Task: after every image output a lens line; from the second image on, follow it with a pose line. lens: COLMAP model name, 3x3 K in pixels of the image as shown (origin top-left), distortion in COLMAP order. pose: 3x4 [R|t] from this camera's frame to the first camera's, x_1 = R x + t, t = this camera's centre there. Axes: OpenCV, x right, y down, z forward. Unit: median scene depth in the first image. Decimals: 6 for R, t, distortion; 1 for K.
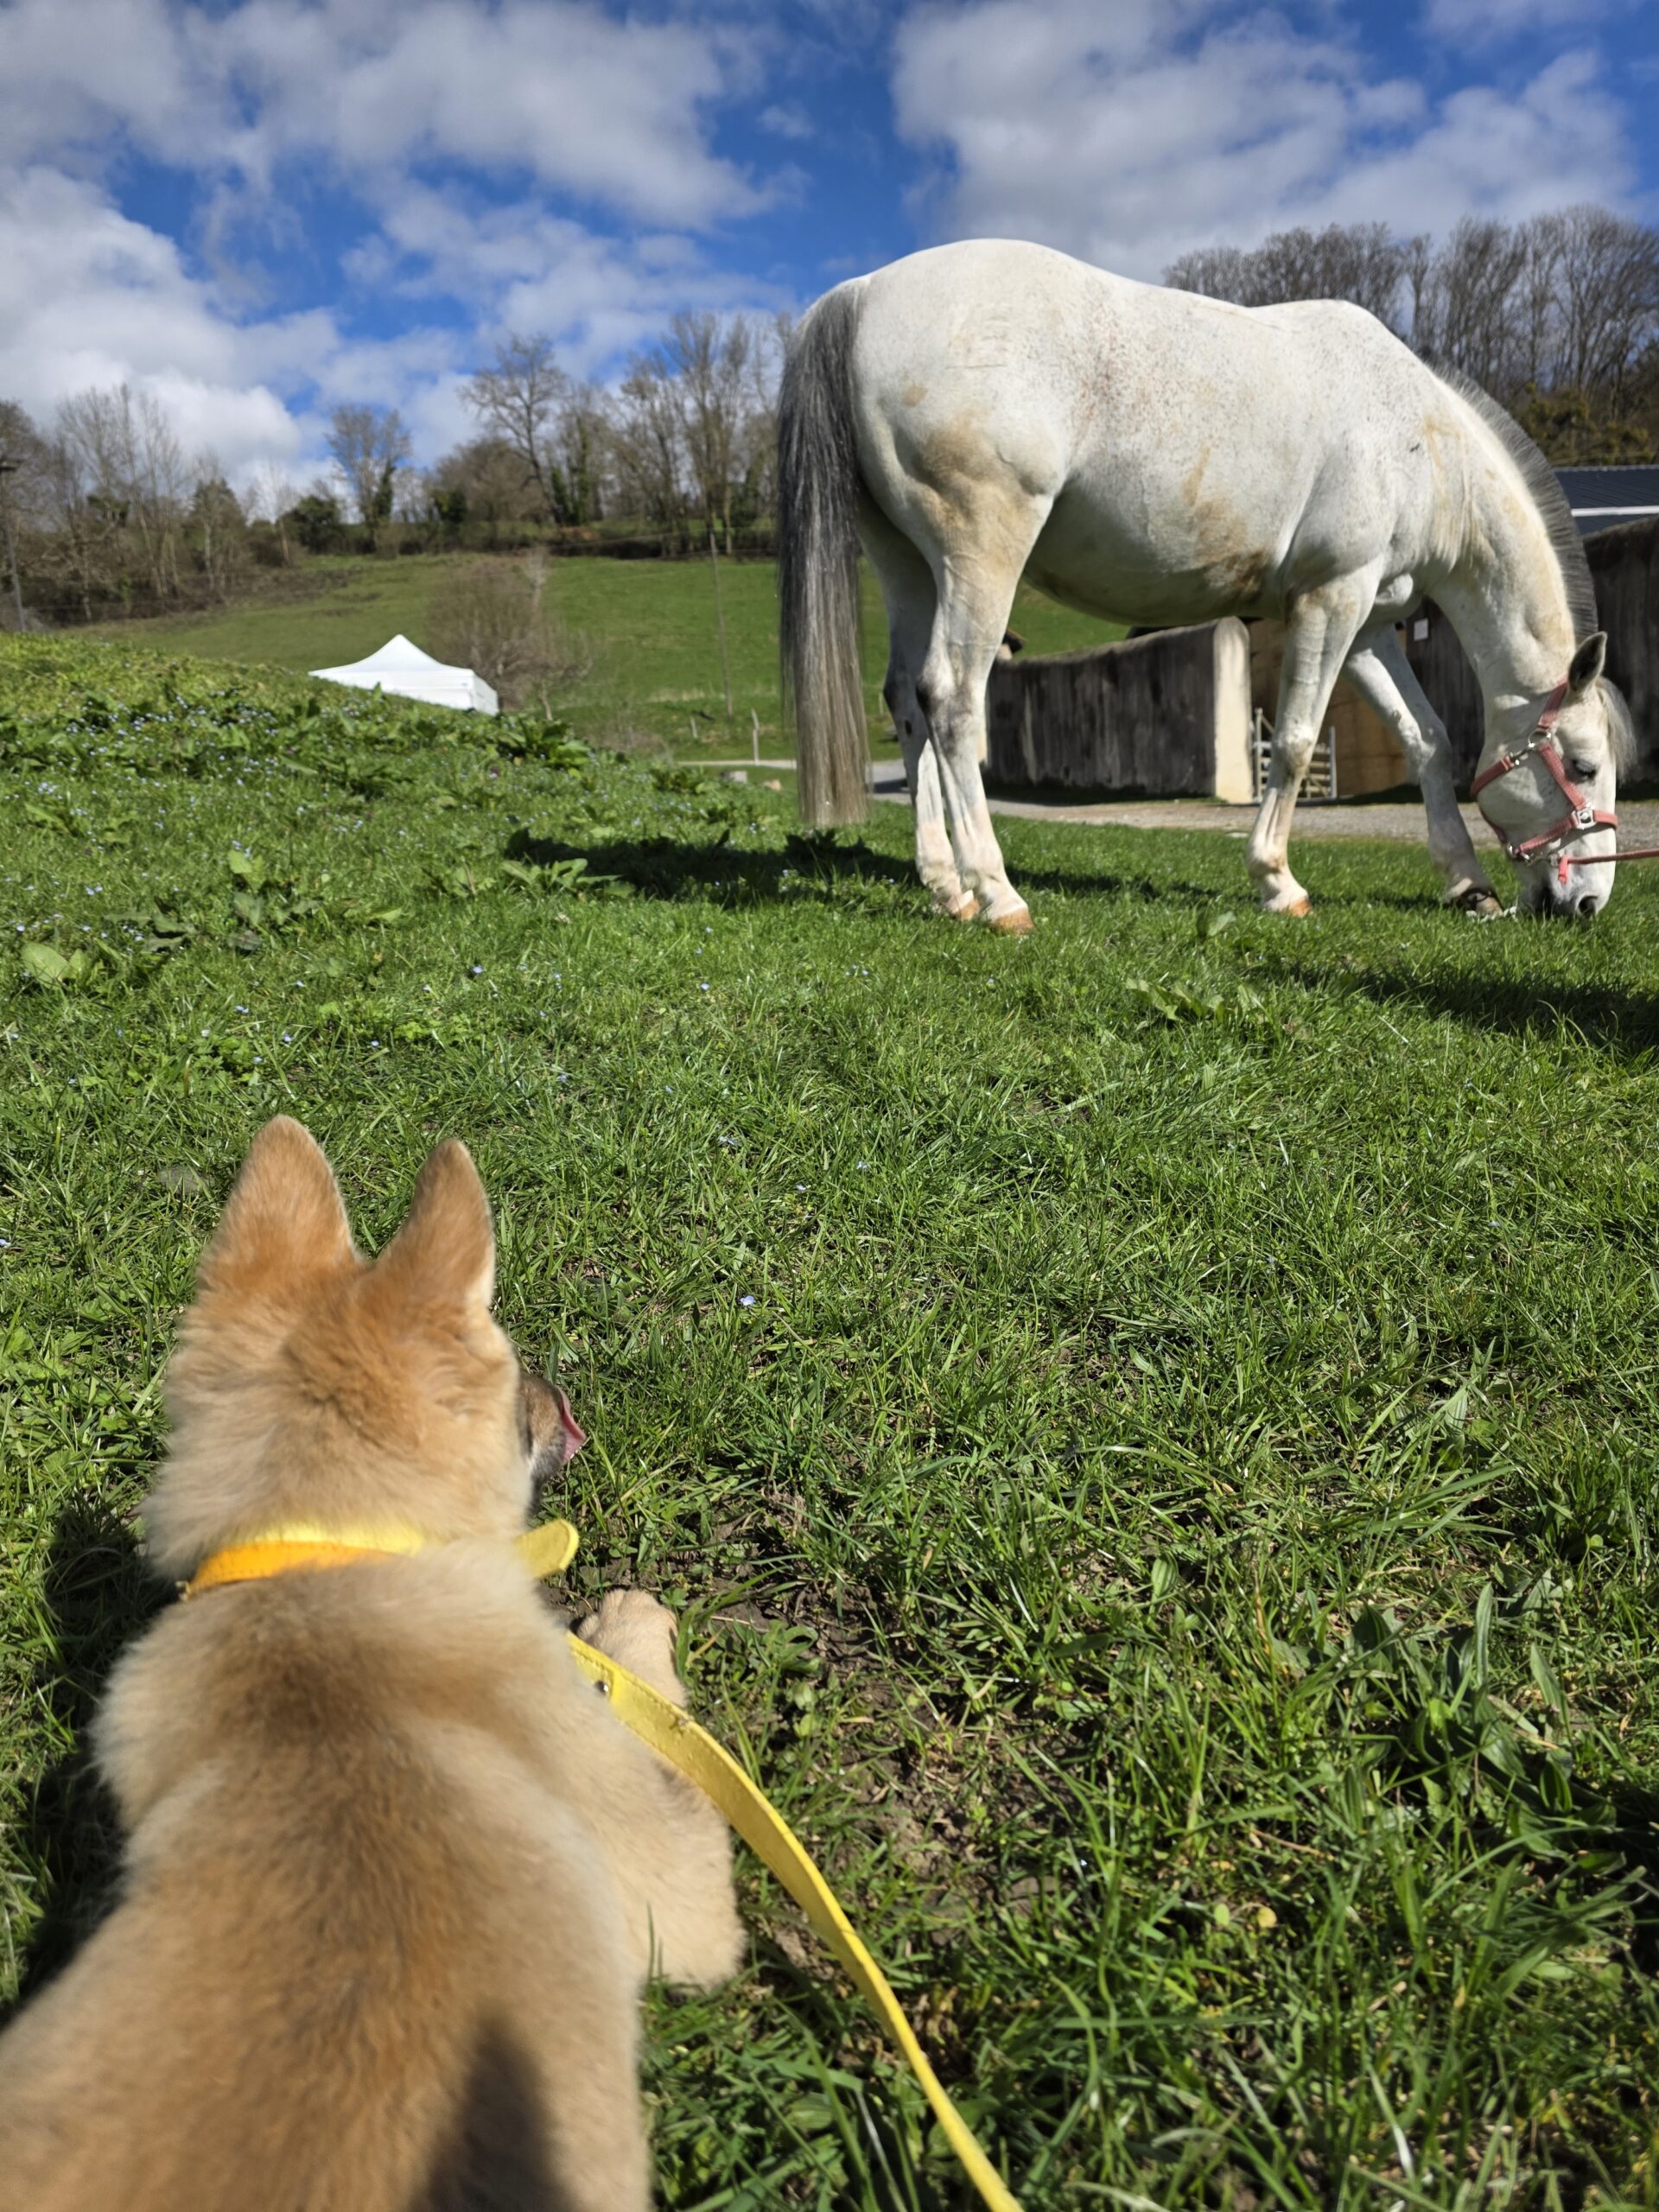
lens RADIAL K [[1521.3, 0, 829.5], [0, 1521.3, 1106.0], [0, 0, 1]] dist [0.061682, -0.069354]
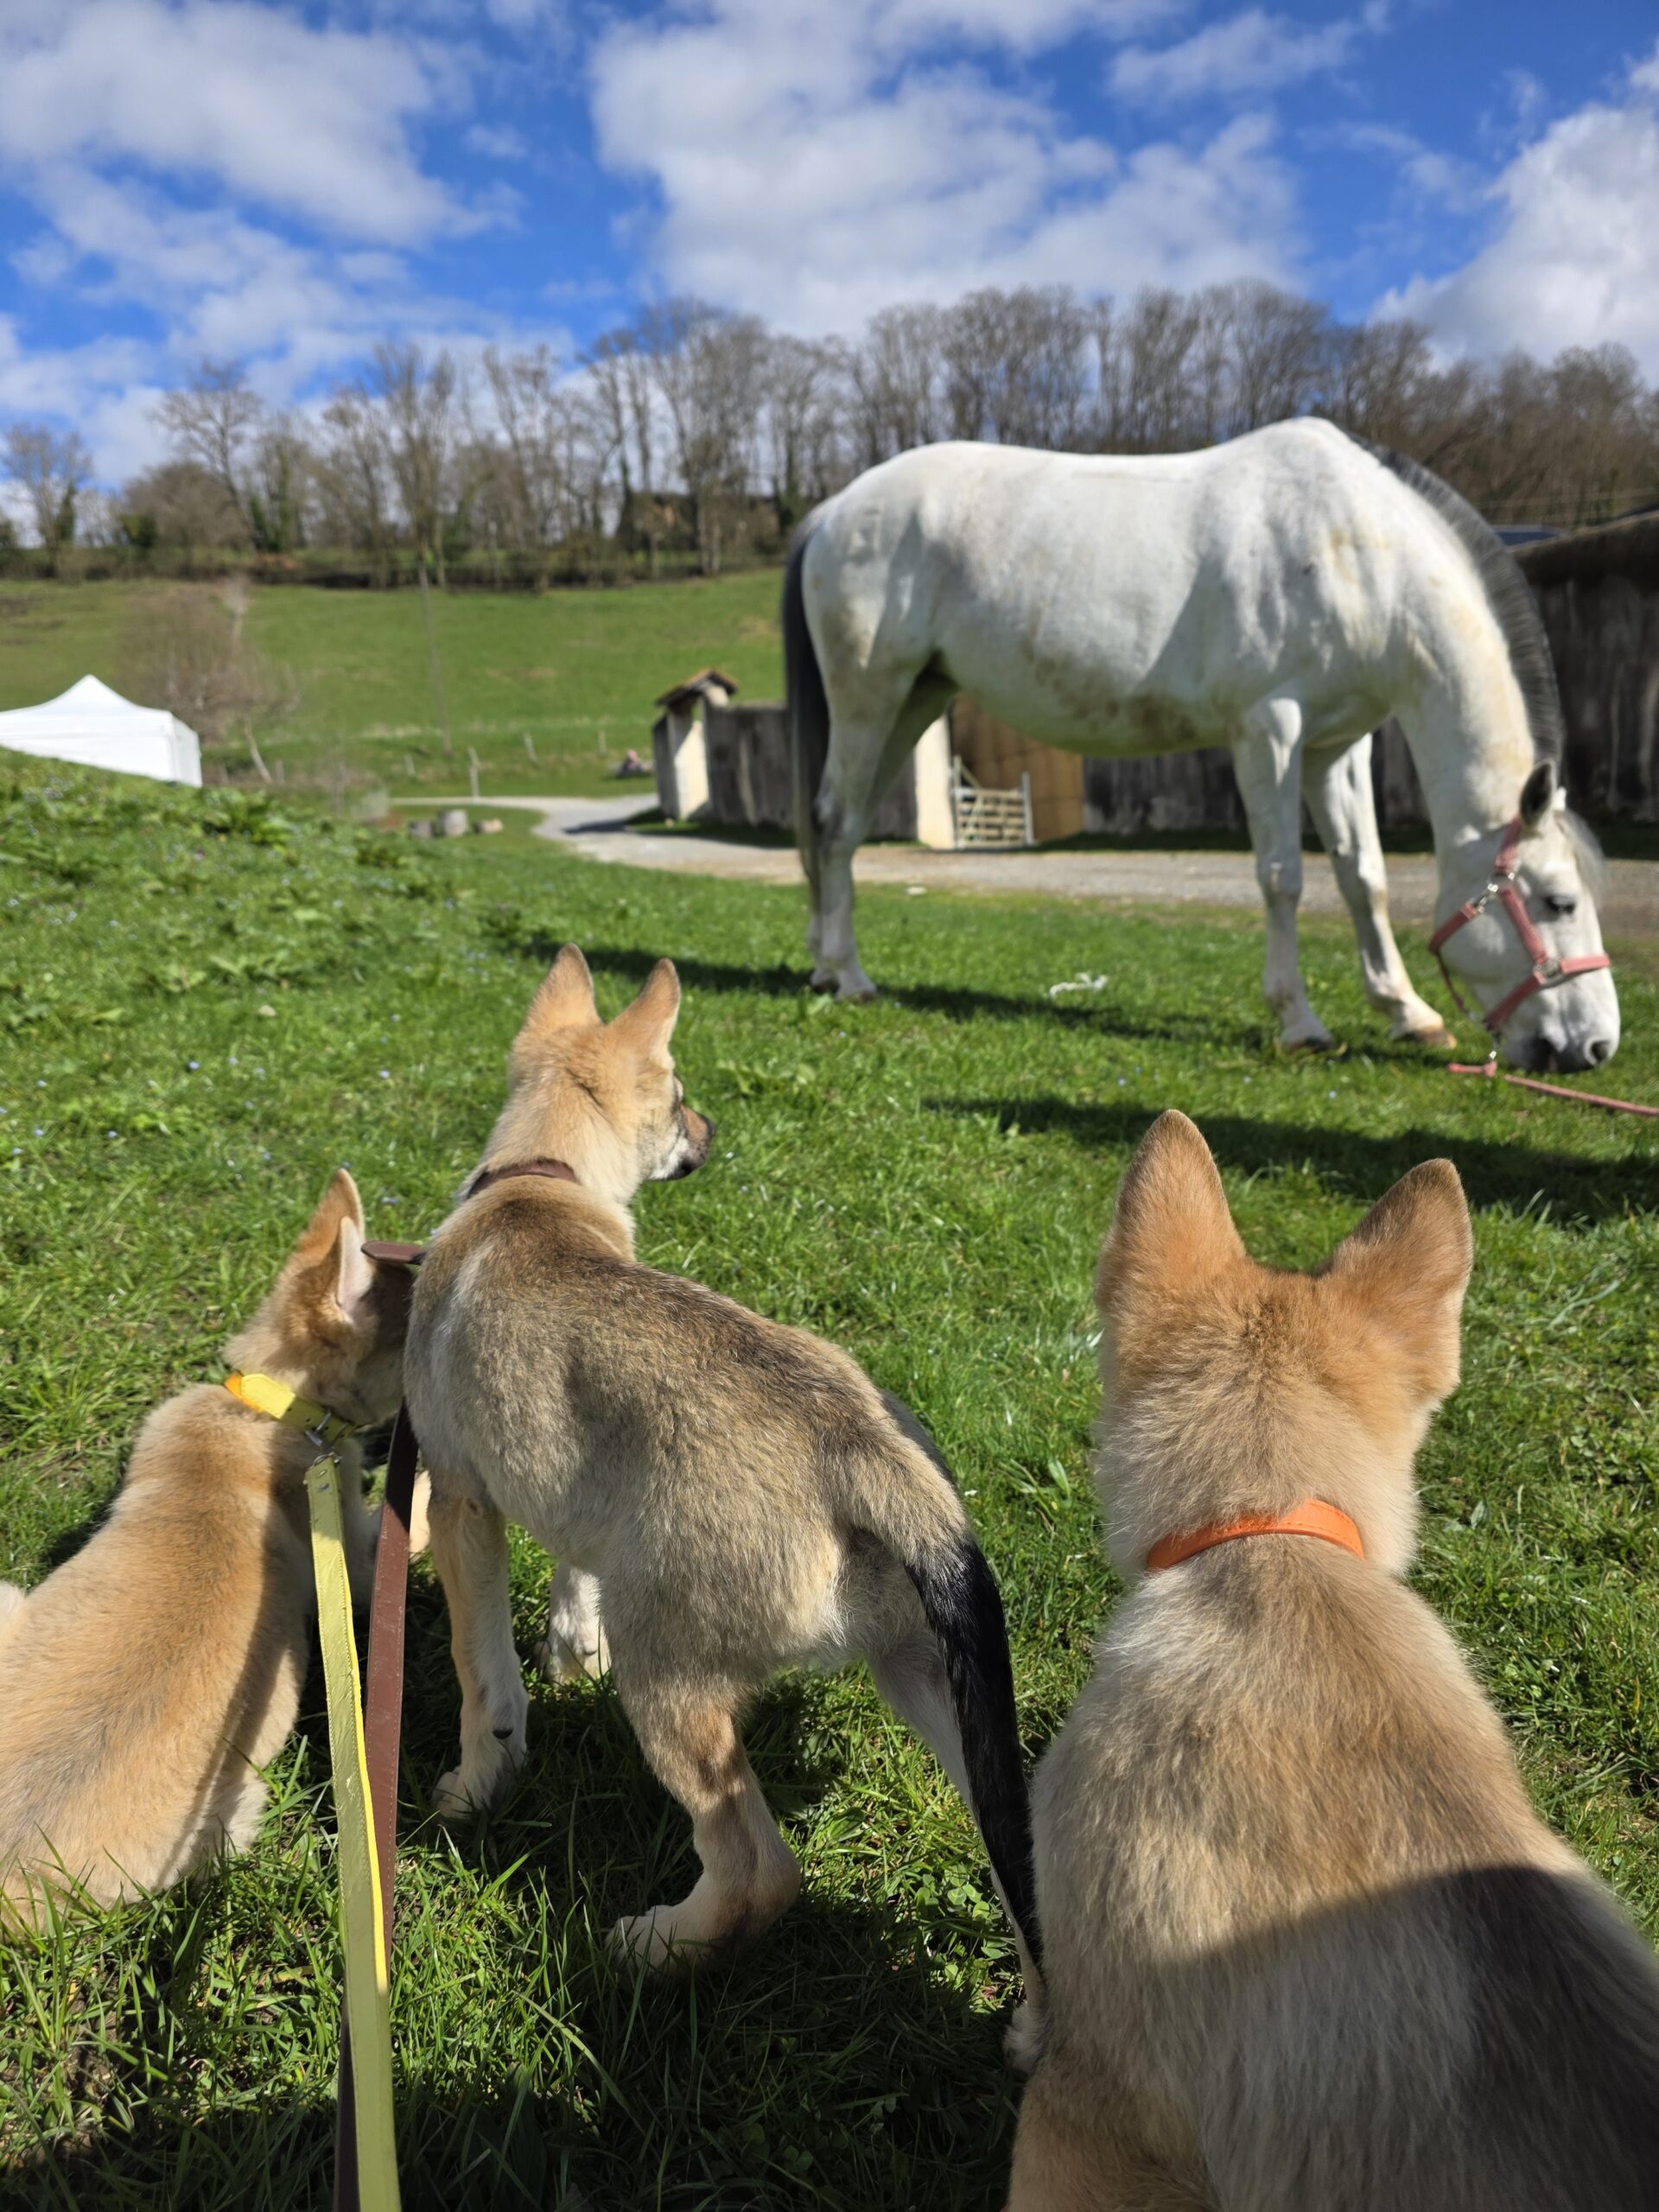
lens RADIAL K [[1529.1, 0, 833.6], [0, 1529.1, 1107.1], [0, 0, 1]] dist [0.054403, -0.067427]
pose [[0.984814, -0.033299, 0.170390, 0.072708], [0.036323, 0.999233, -0.014660, -0.020307], [-0.169771, 0.020627, 0.985268, -0.347981]]
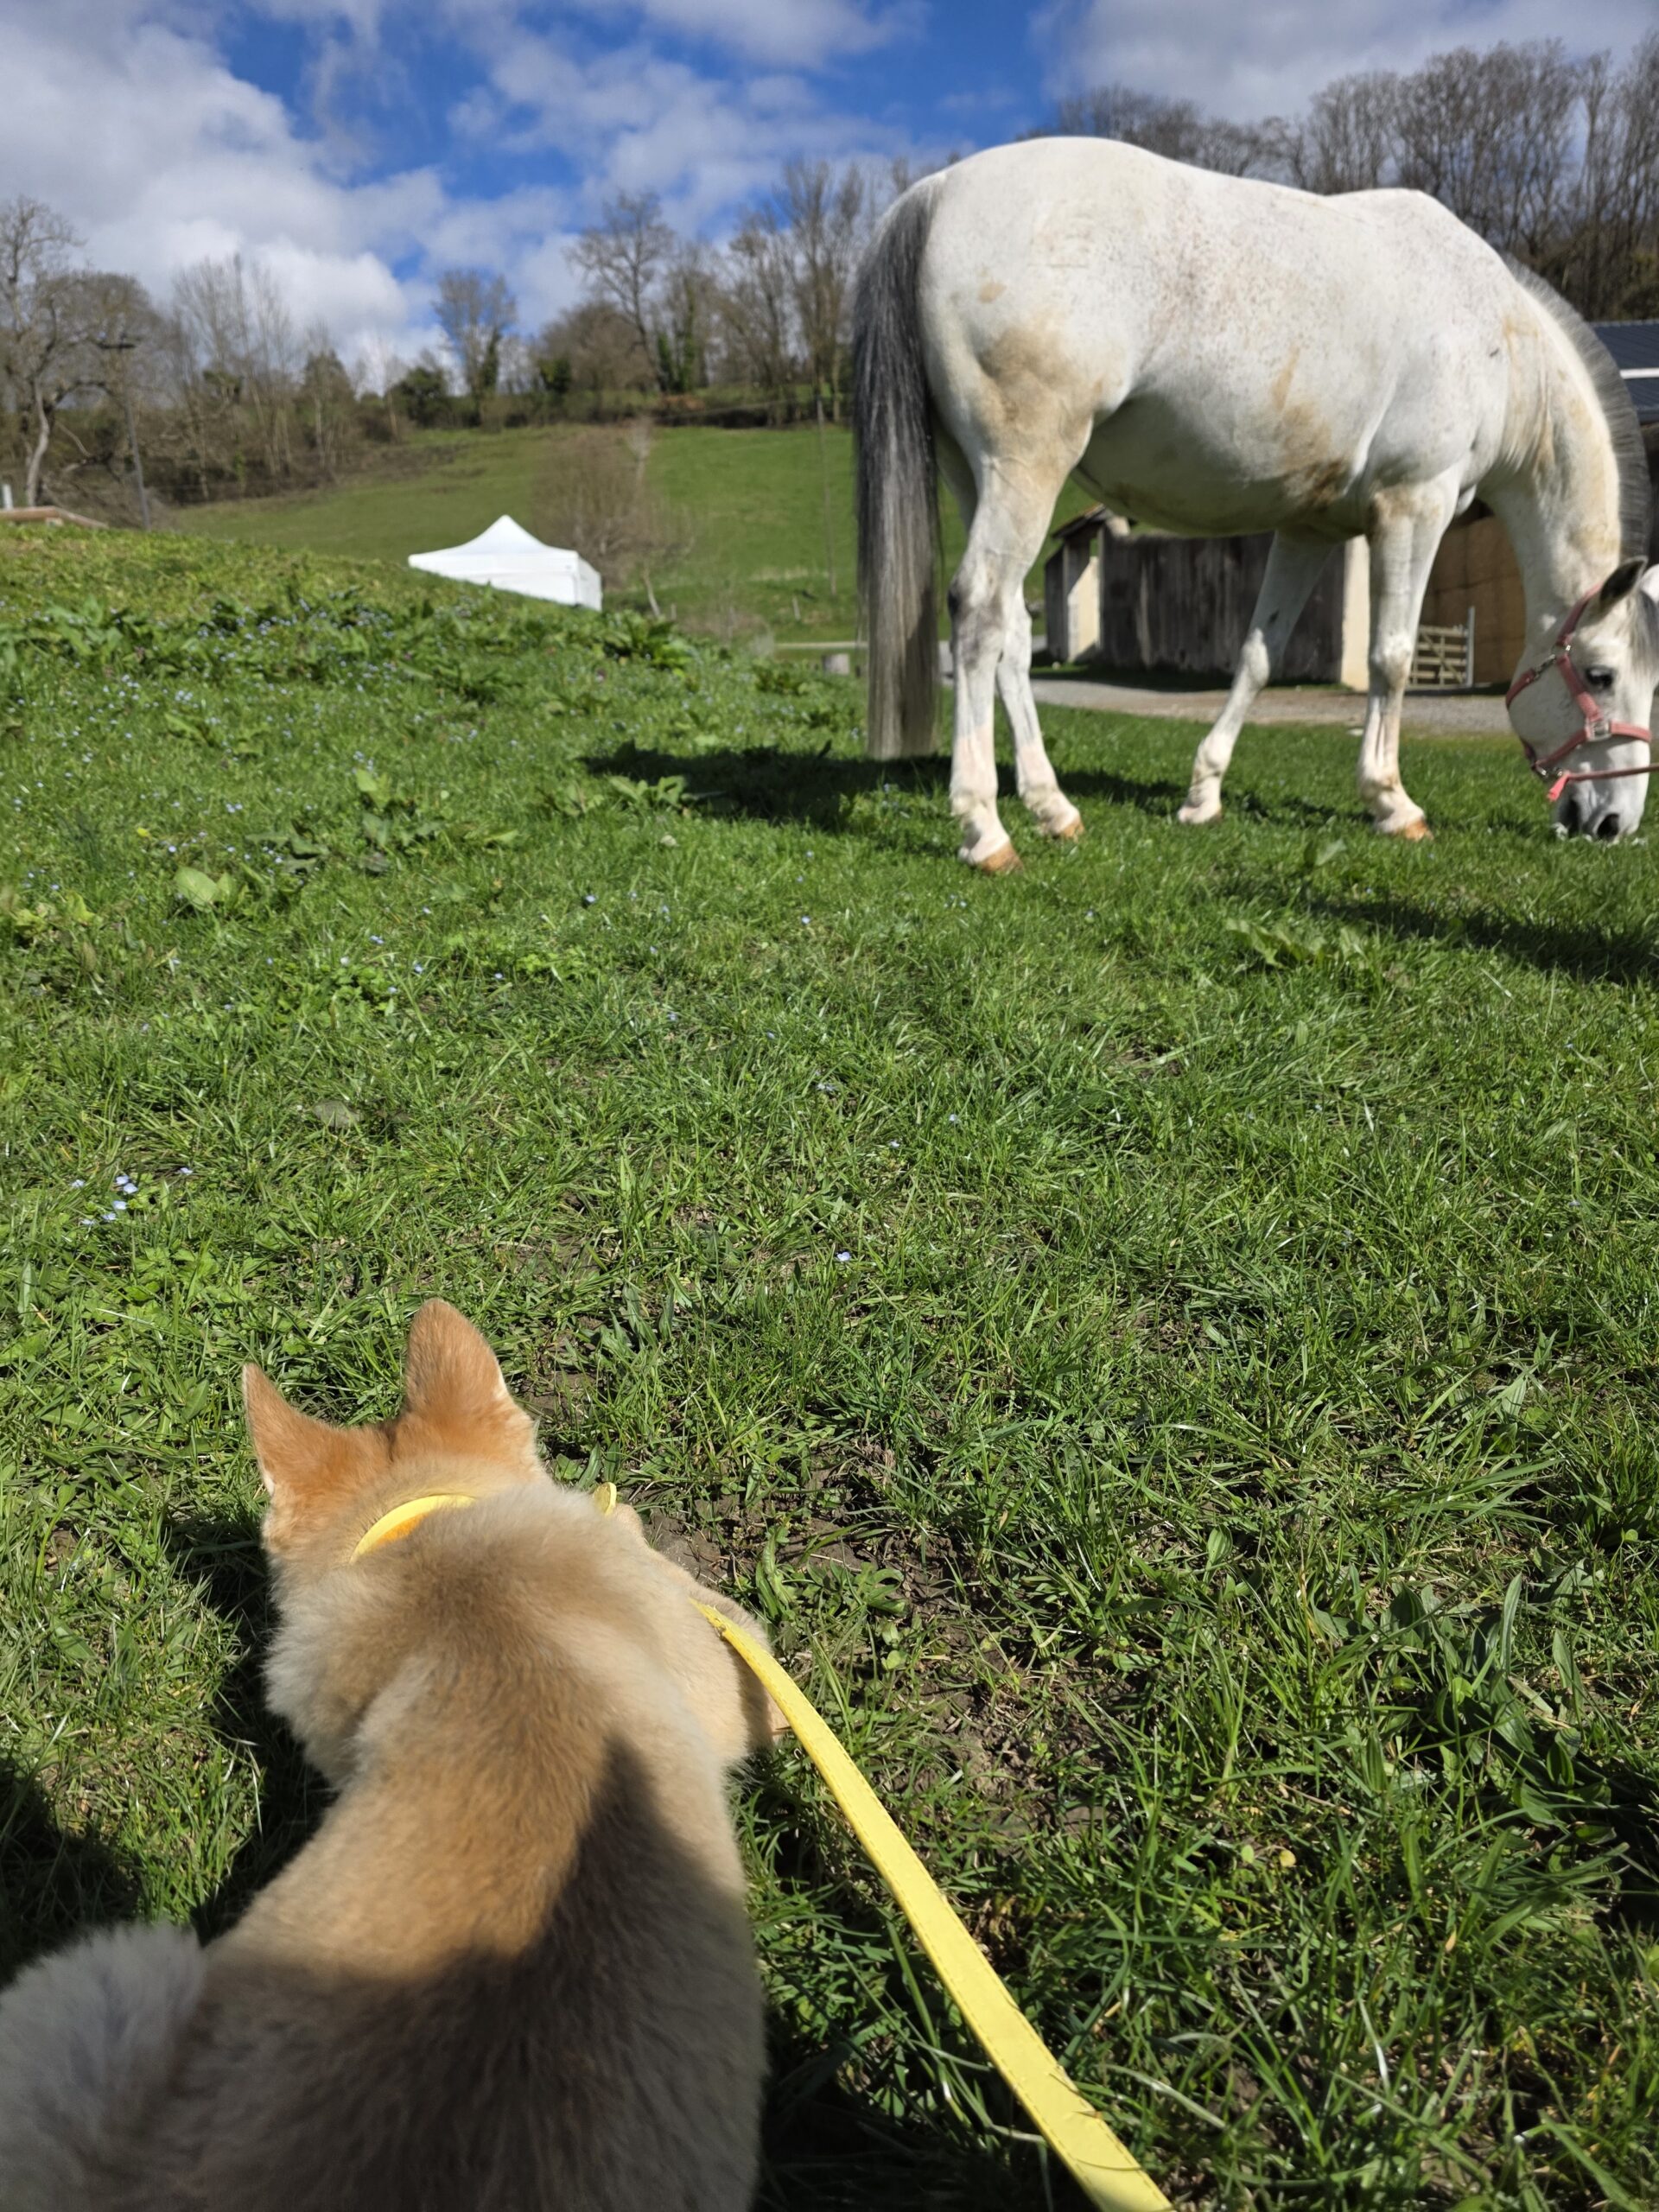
lens RADIAL K [[1521.1, 0, 770.5], [0, 1521.1, 1113.2], [0, 0, 1]] dist [0.063287, -0.068783]
pose [[0.994869, 0.029468, -0.096789, -0.002324], [-0.021683, 0.996517, 0.080519, -0.032250], [0.098824, -0.078007, 0.992043, -0.040398]]
